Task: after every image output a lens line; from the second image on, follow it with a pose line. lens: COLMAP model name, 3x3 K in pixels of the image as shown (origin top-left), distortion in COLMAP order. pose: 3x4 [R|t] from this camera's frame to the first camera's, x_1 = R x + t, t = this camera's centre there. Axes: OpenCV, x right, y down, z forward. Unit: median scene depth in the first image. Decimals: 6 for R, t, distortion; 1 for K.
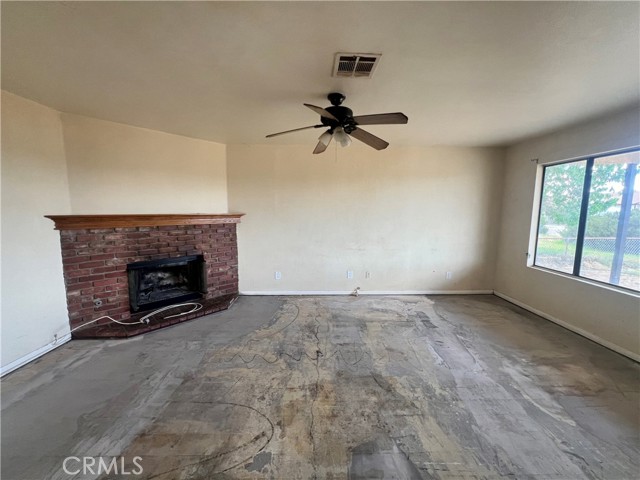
lens RADIAL K [[255.3, 0, 320.0], [0, 255.3, 240.0], [0, 0, 1]] dist [0.000409, -0.000334]
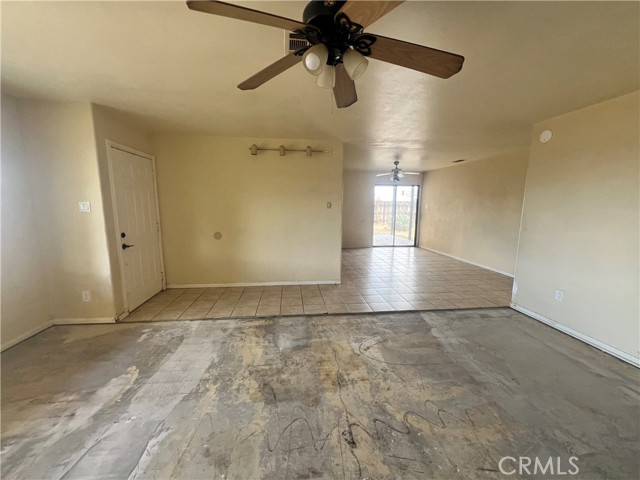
lens RADIAL K [[255.3, 0, 320.0], [0, 255.3, 240.0], [0, 0, 1]] dist [0.000409, -0.000334]
pose [[-0.994930, -0.002568, -0.100536, 0.107230], [-0.029042, 0.964420, 0.262777, -0.139887], [0.096284, 0.264364, -0.959605, 1.196792]]
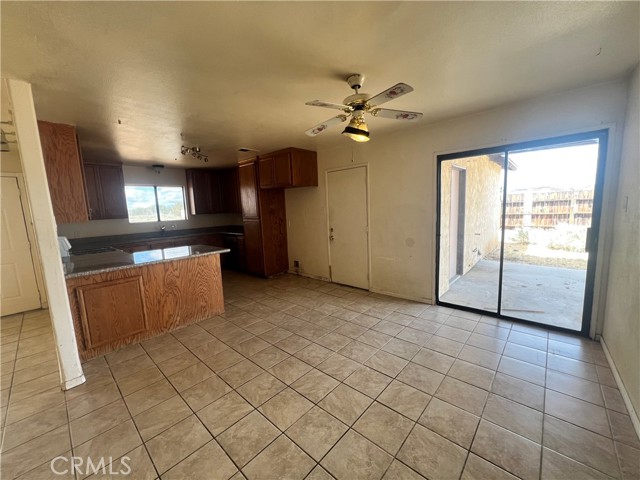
lens RADIAL K [[255.3, 0, 320.0], [0, 255.3, 240.0], [0, 0, 1]] dist [0.000409, -0.000334]
pose [[-0.728571, -0.065577, 0.681824, -1.086608], [0.118977, 0.968160, 0.220250, 0.023782], [-0.674558, 0.241589, -0.697571, -0.216796]]
